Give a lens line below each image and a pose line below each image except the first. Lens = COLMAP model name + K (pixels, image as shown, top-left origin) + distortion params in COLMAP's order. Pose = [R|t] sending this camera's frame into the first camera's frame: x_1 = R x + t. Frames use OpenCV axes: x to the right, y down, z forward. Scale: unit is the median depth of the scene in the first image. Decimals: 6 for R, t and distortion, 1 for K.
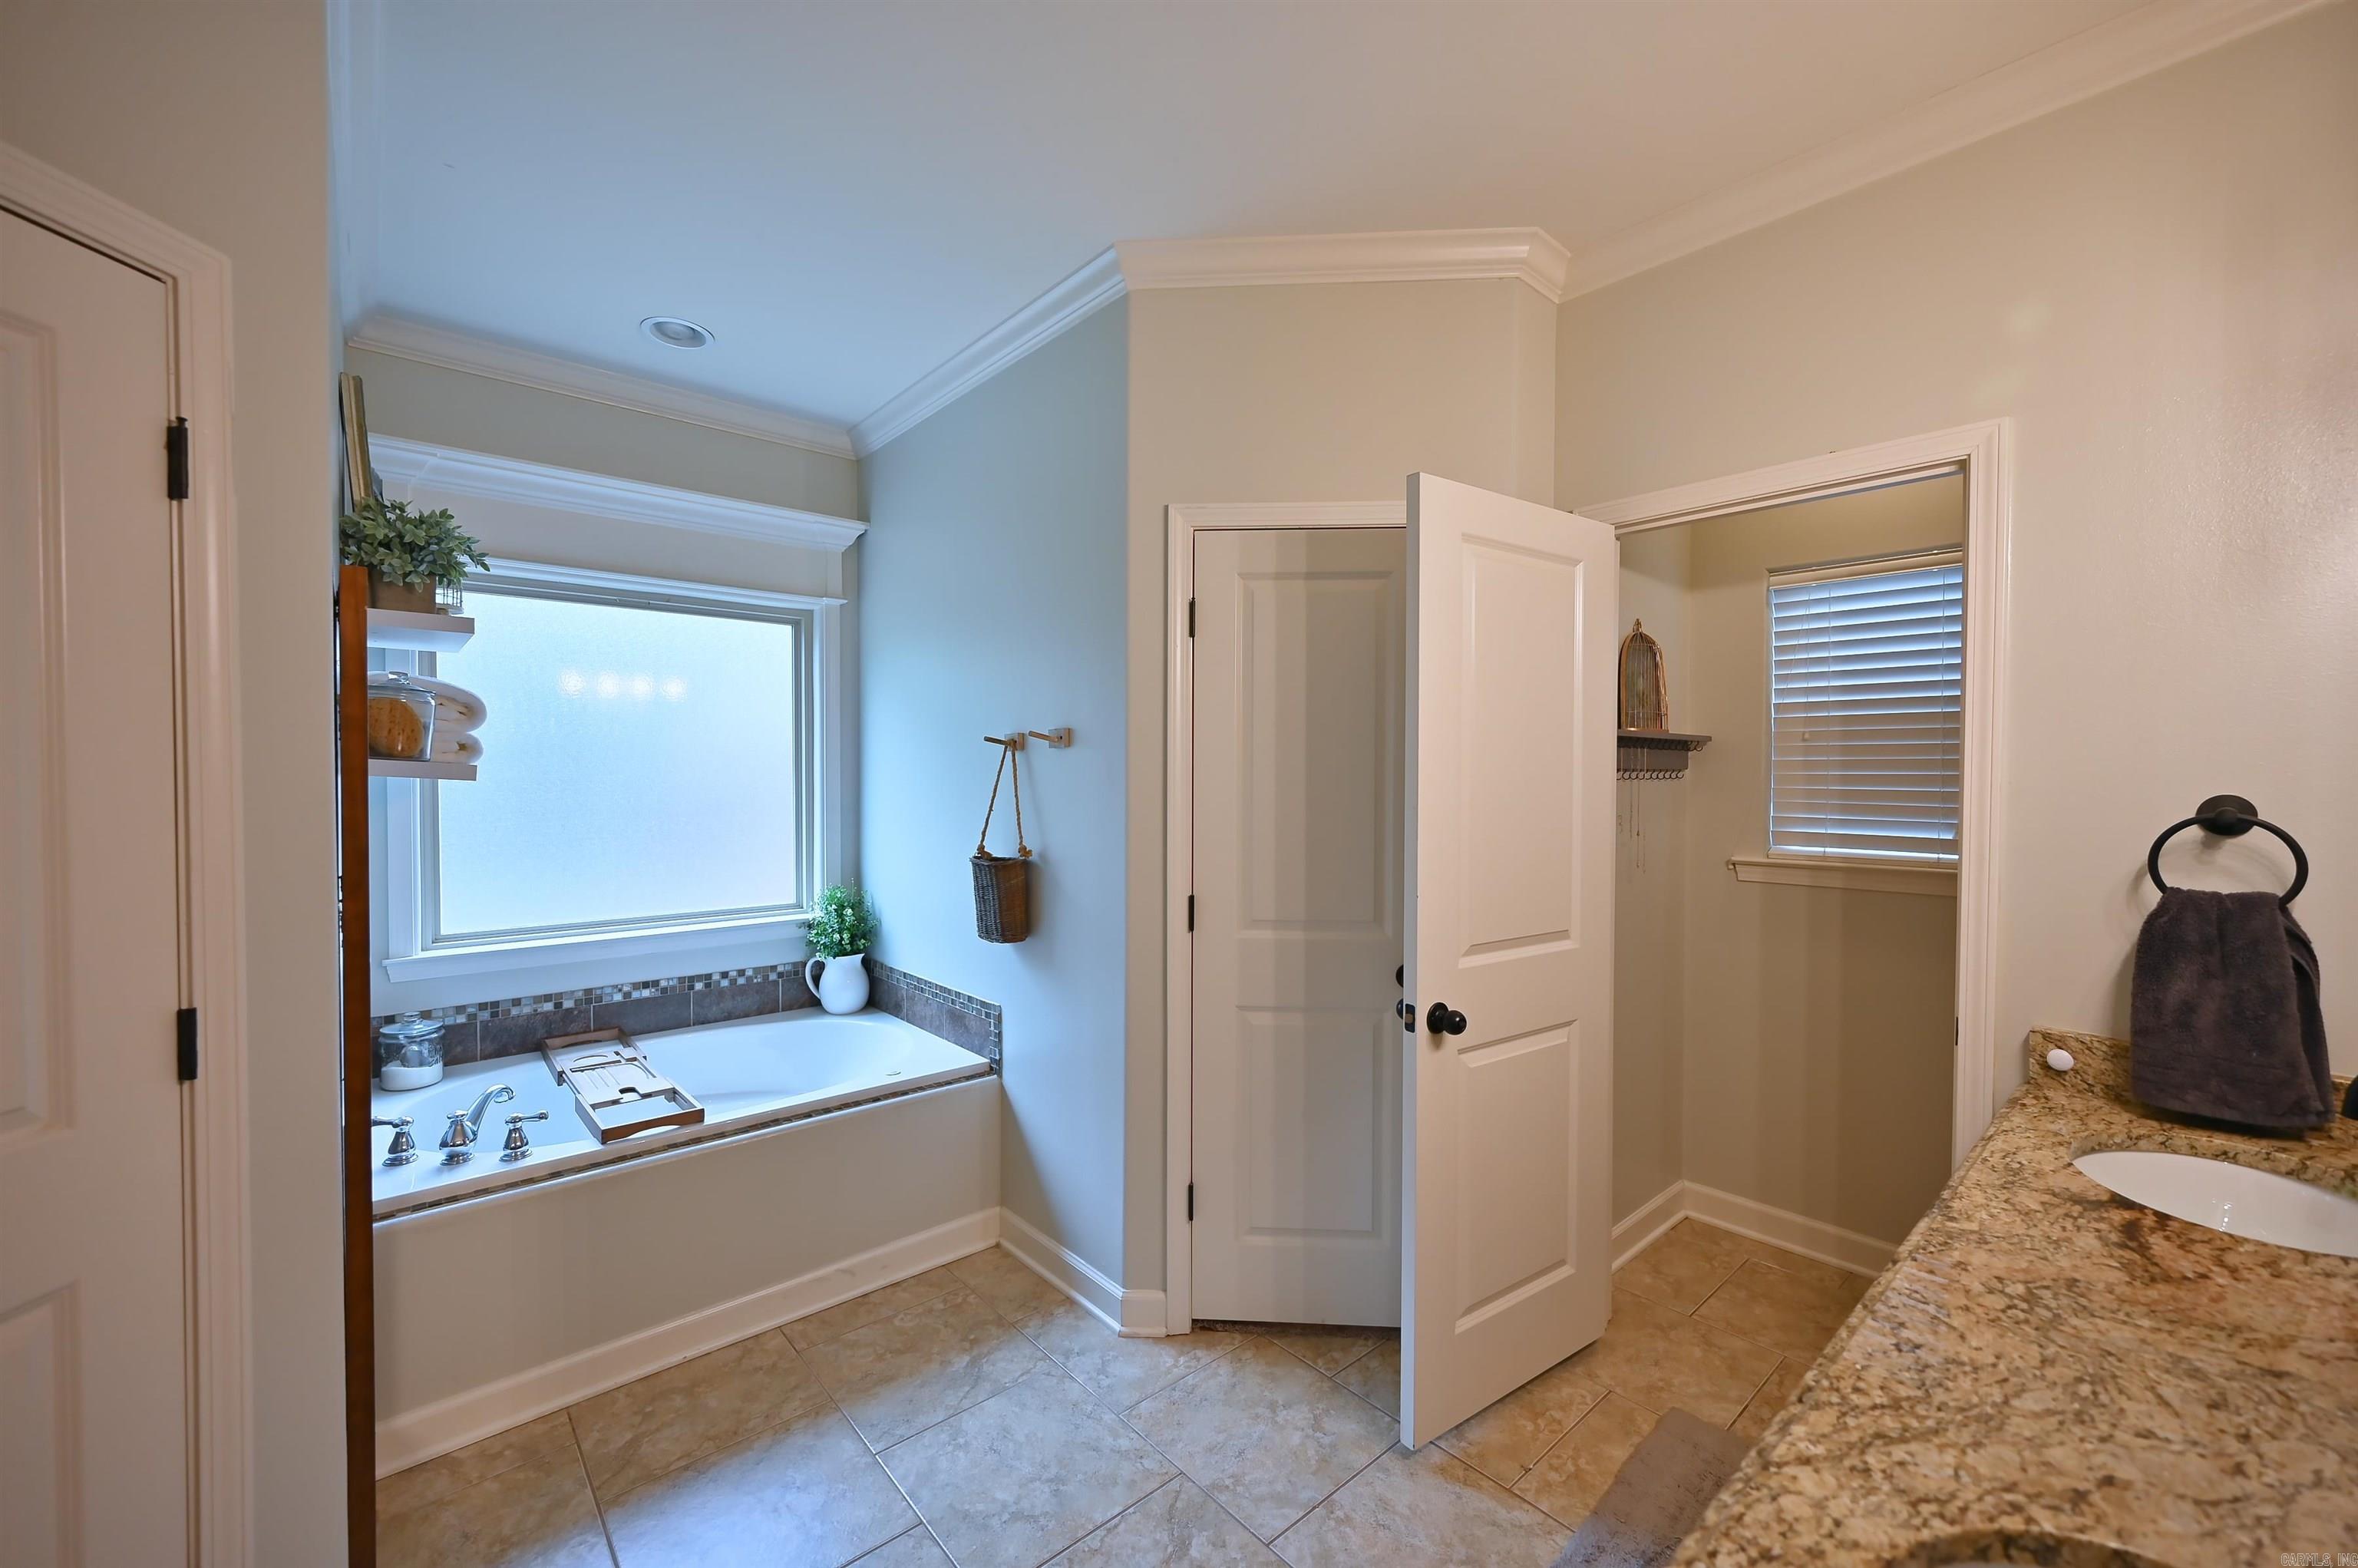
lens RADIAL K [[941.5, 0, 1187.6], [0, 941.5, 783.9], [0, 0, 1]] dist [-0.003476, 0.000500]
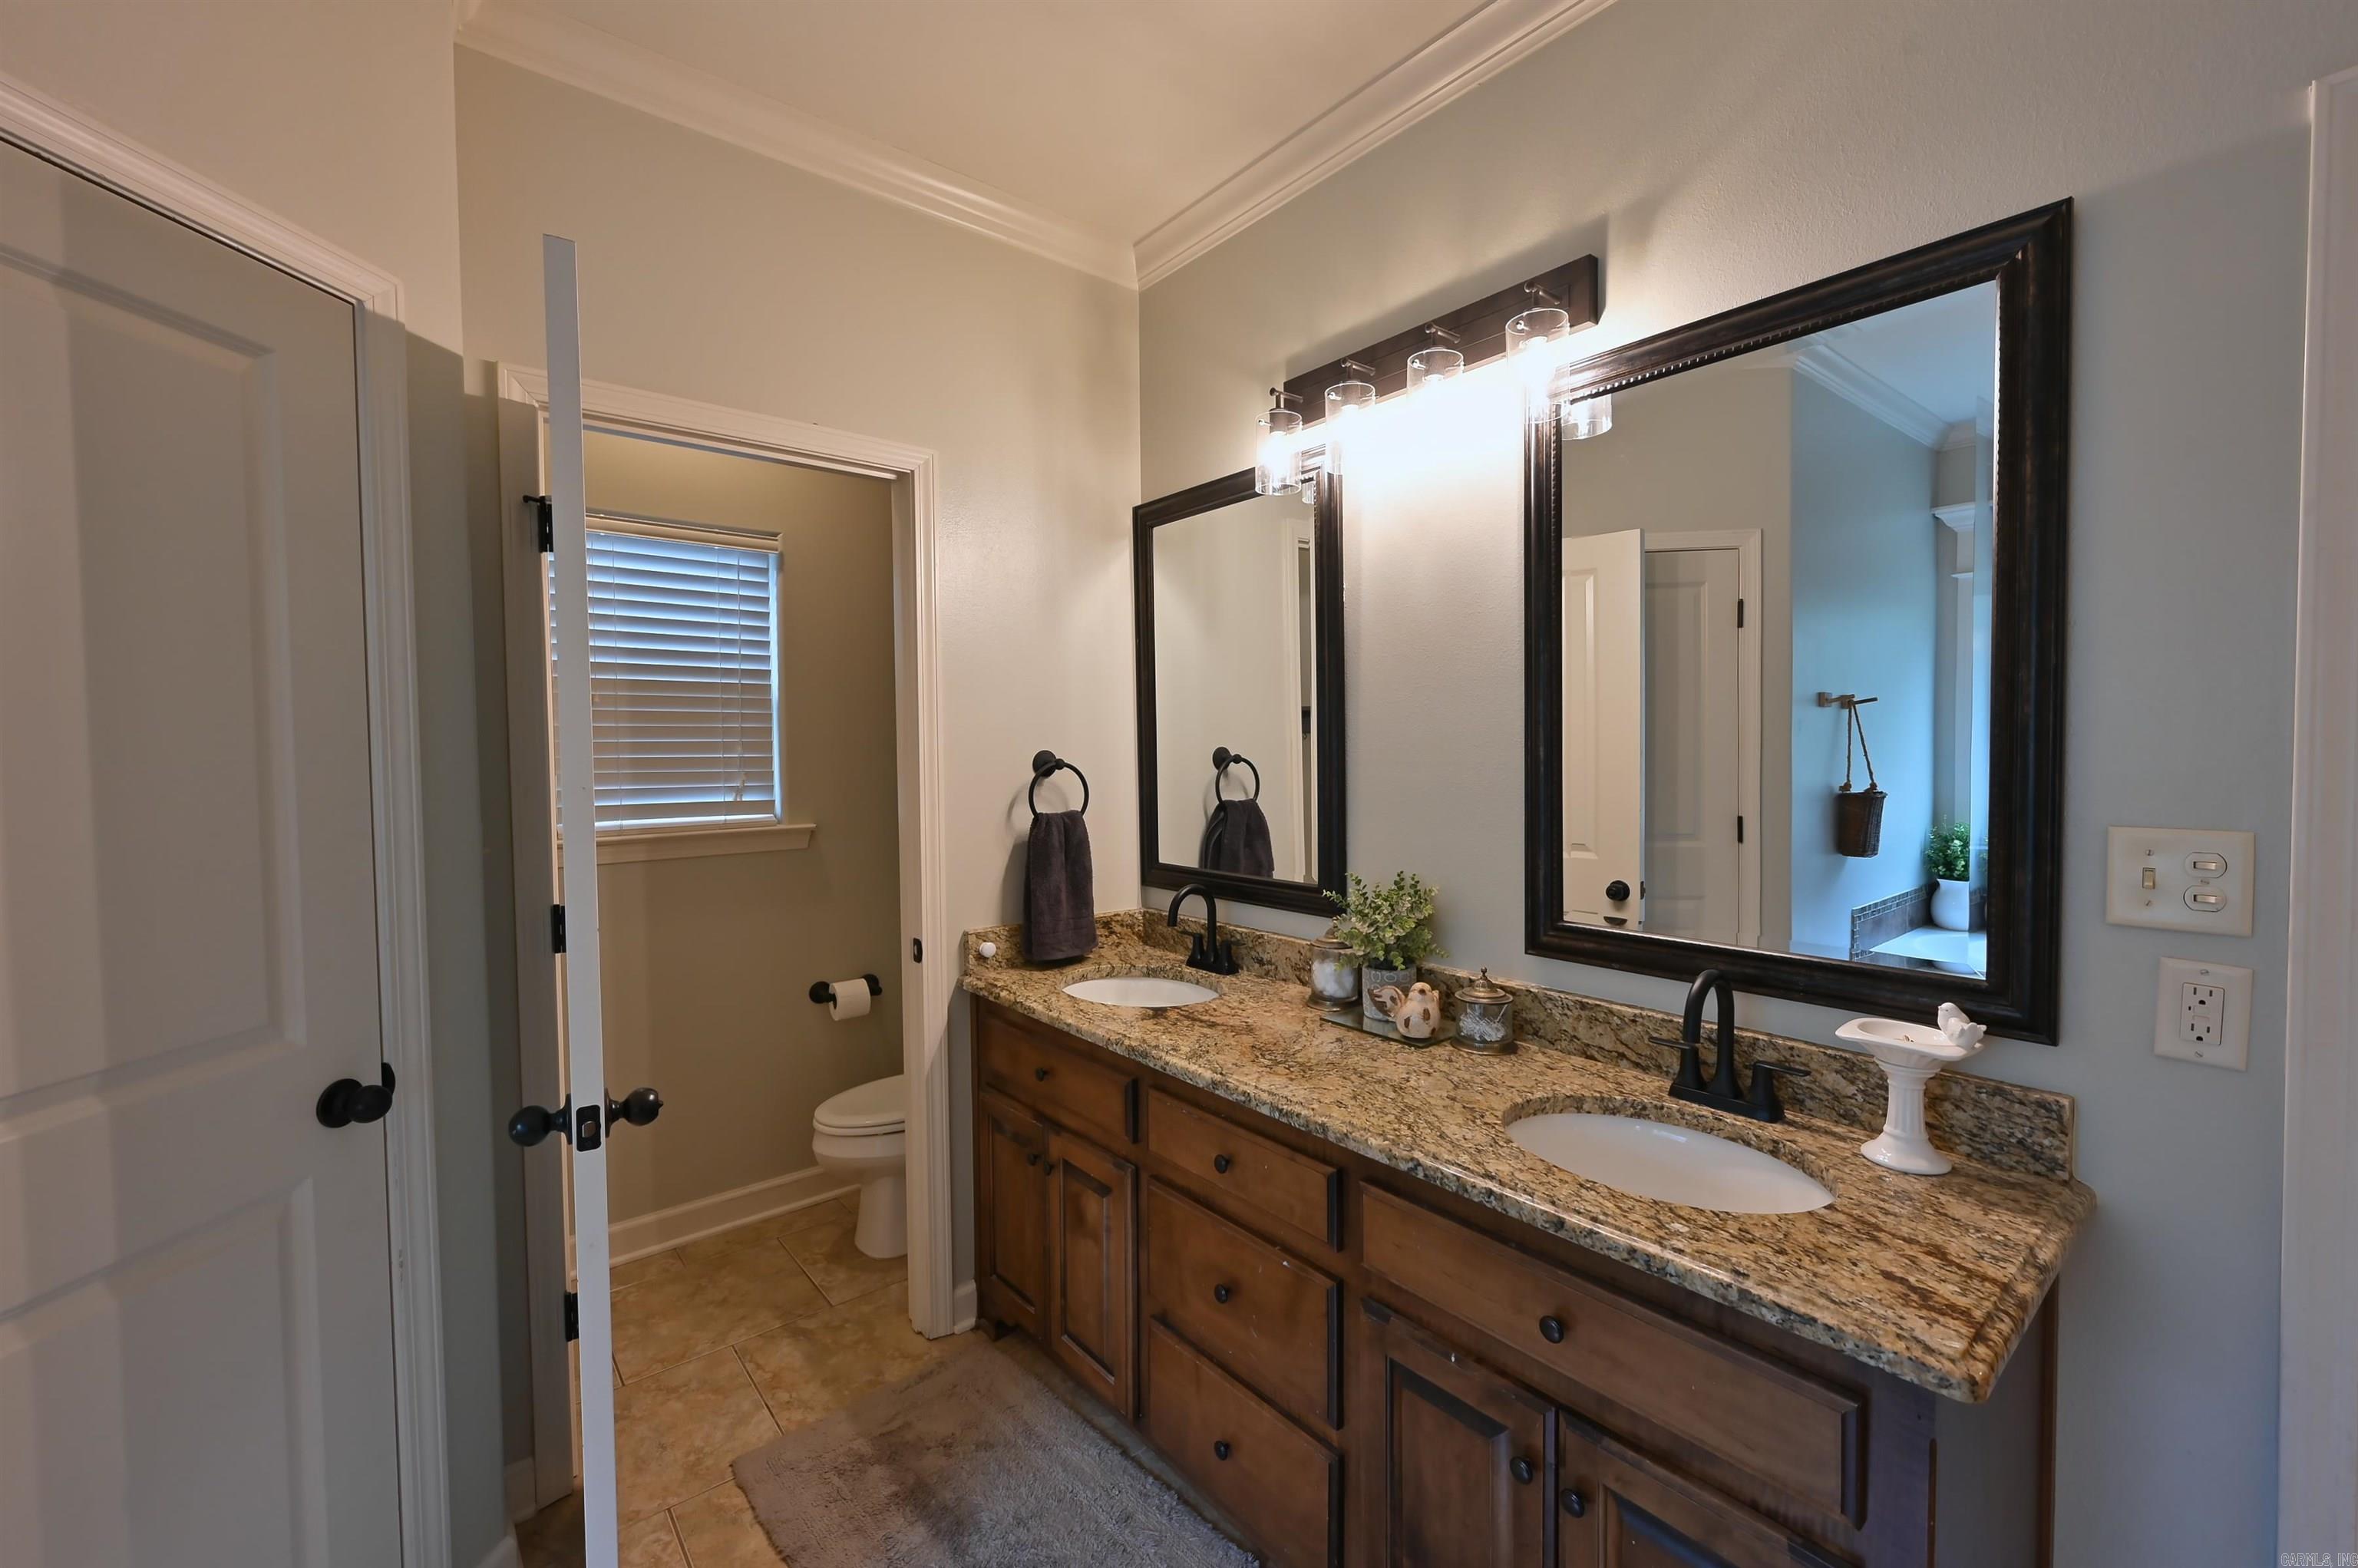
lens RADIAL K [[976.4, 0, 1187.9], [0, 976.4, 775.6], [0, 0, 1]] dist [-0.002672, 0.000328]
pose [[0.018369, -0.034164, 0.999247, -0.496060], [0.022198, 0.999184, 0.033753, 0.005342], [-0.999585, 0.021561, 0.019112, 0.749792]]
